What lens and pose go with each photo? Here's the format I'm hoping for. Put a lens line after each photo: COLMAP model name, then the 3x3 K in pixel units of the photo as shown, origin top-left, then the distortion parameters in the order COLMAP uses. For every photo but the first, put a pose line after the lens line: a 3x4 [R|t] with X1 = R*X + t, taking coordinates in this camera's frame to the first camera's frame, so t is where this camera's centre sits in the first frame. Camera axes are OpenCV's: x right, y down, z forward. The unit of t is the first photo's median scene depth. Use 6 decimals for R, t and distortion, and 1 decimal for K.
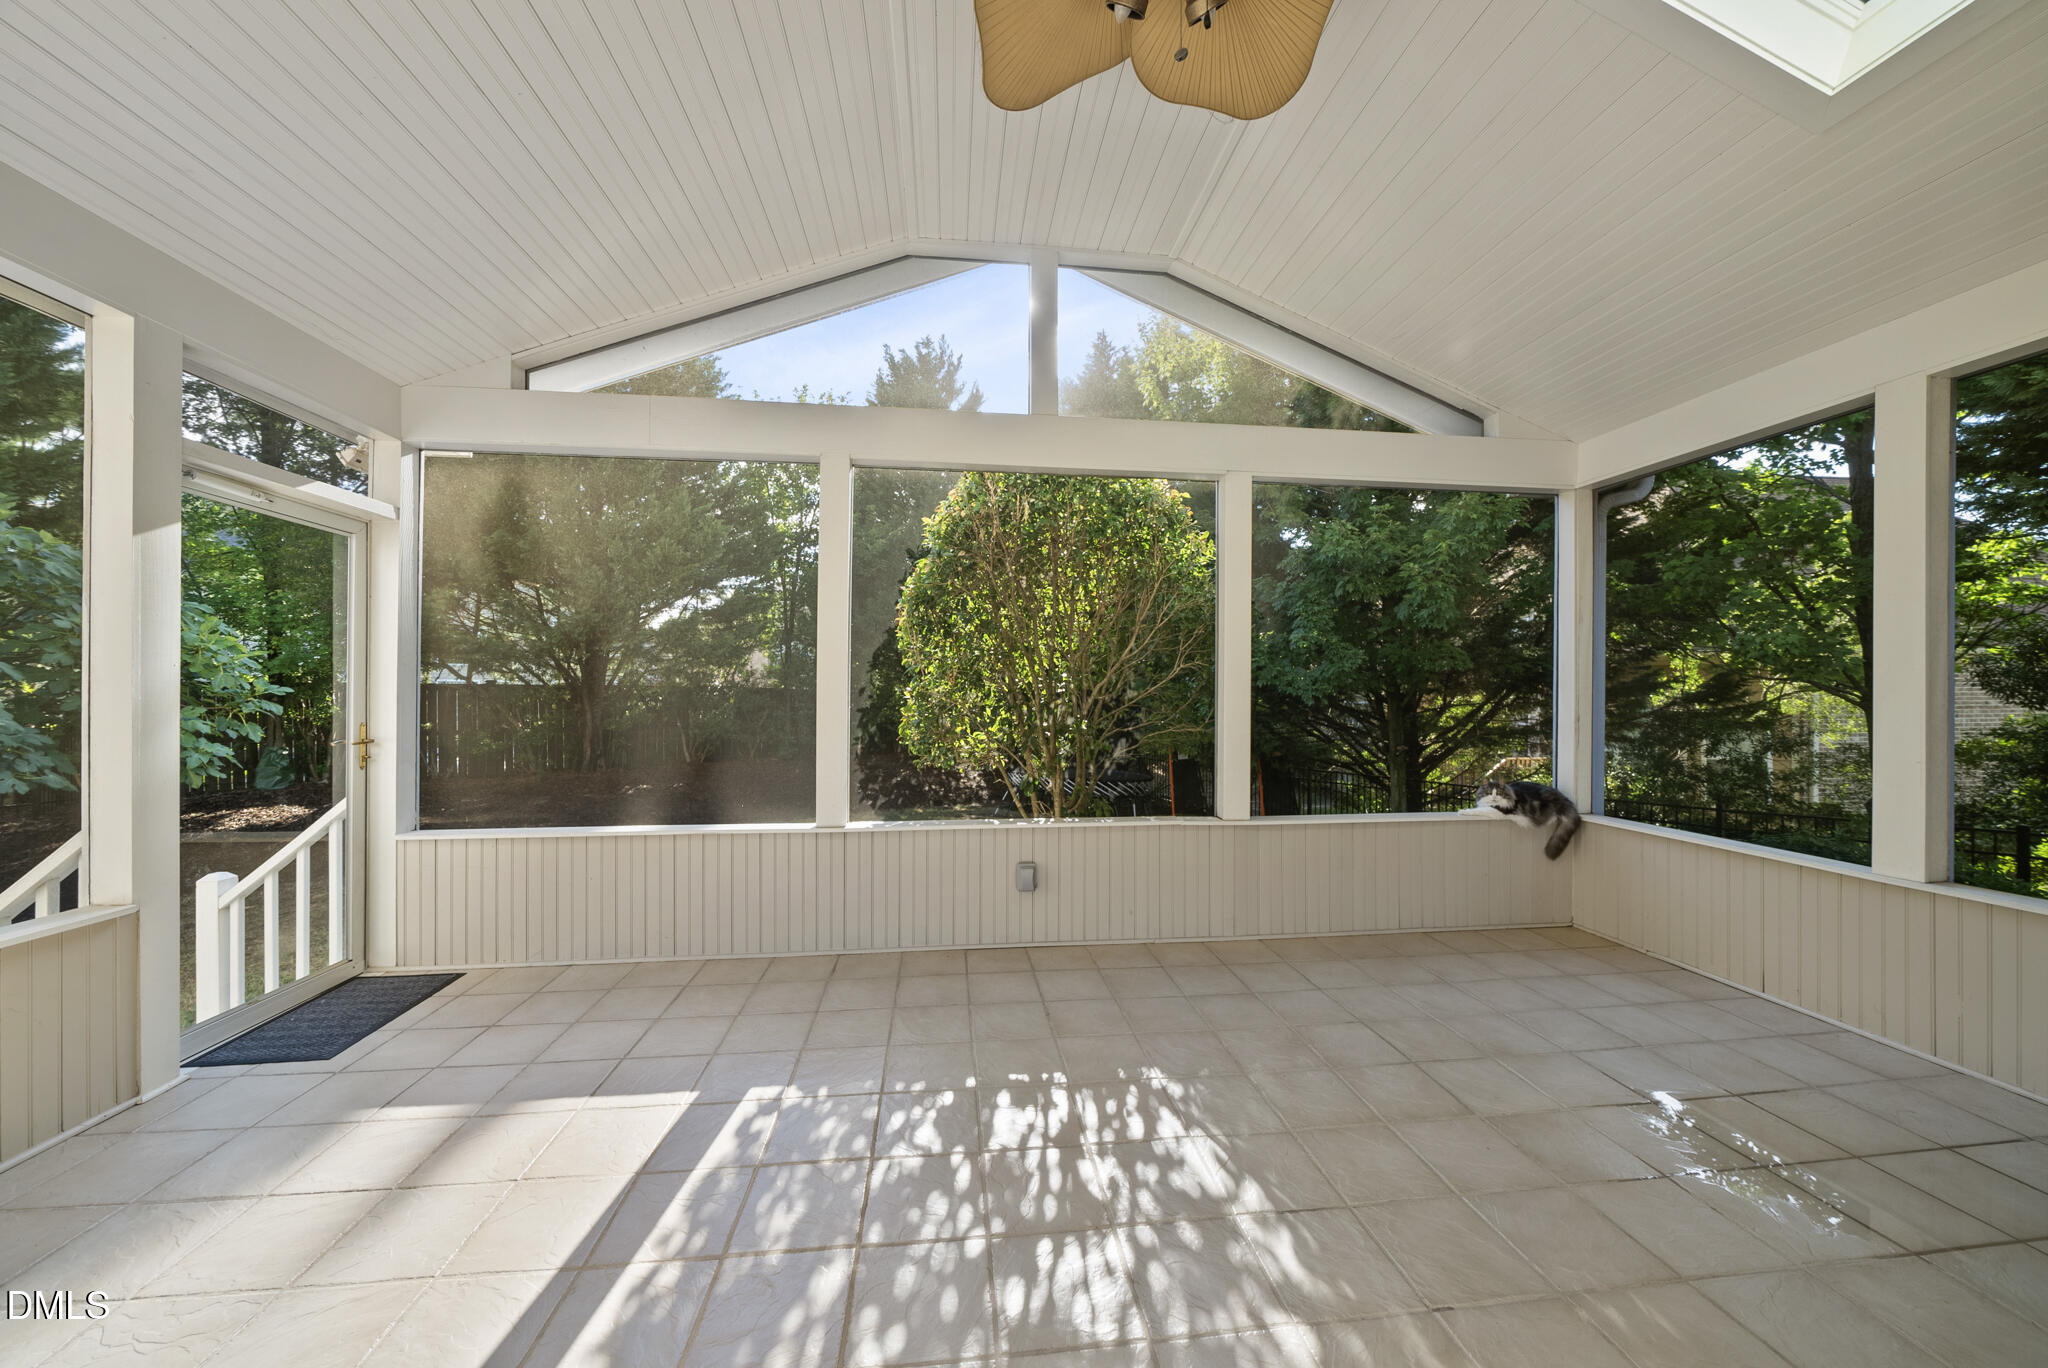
lens RADIAL K [[706.0, 0, 1021.3], [0, 706.0, 688.3], [0, 0, 1]] dist [-0.001981, 0.000109]
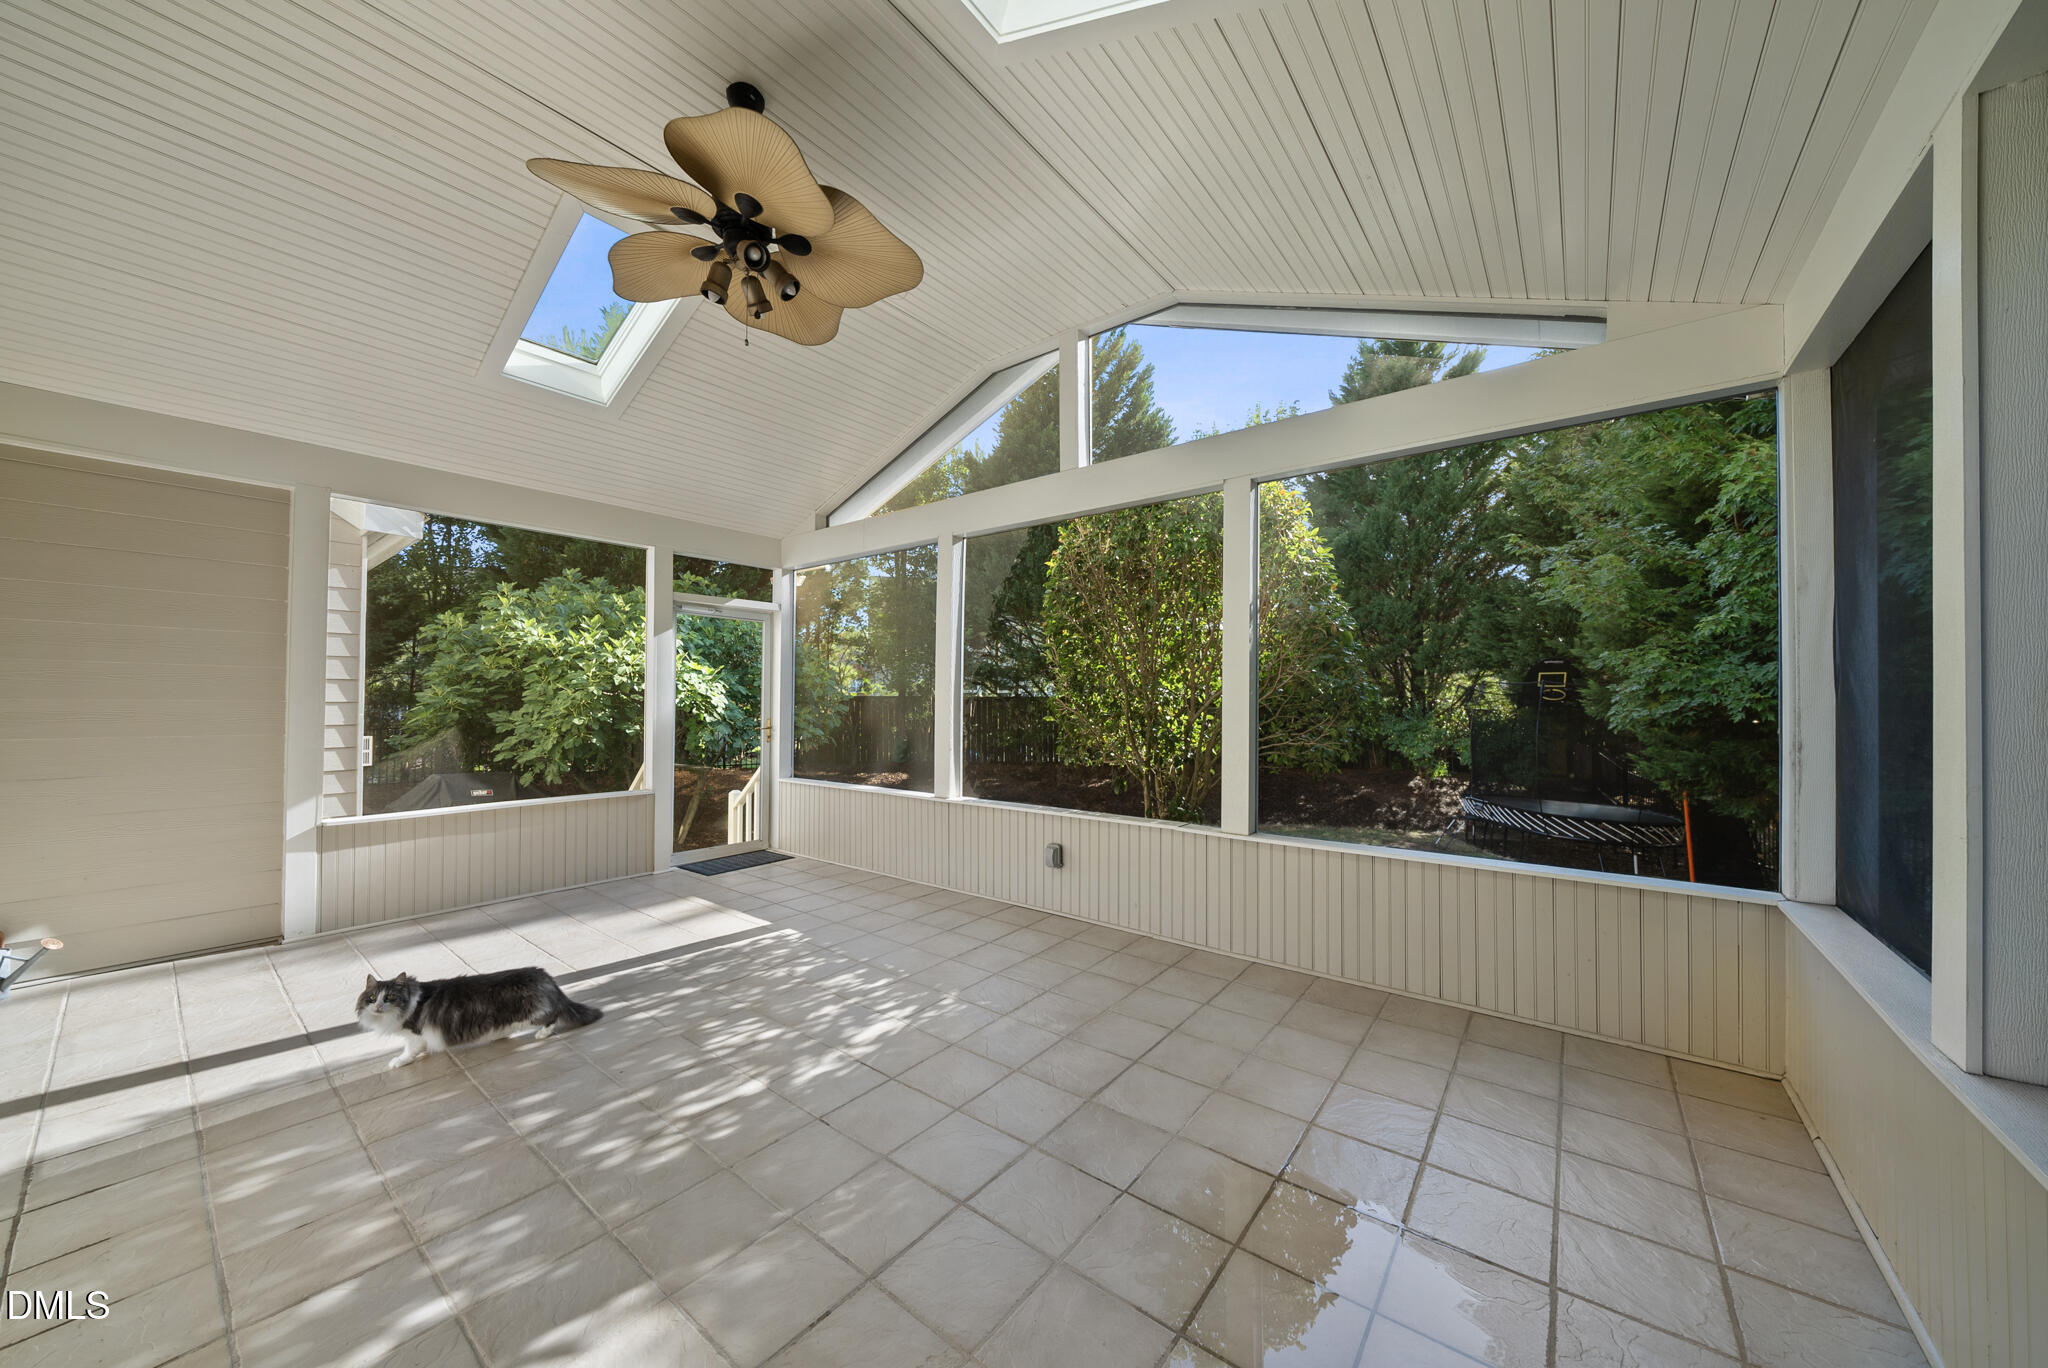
lens RADIAL K [[706.0, 0, 1020.2], [0, 706.0, 691.0], [0, 0, 1]] dist [-0.001981, 0.000109]
pose [[0.711438, -0.011029, -0.702662, 1.290342], [0.002206, 0.999907, -0.013461, 0.002458], [0.702745, 0.008027, 0.711396, 0.156481]]
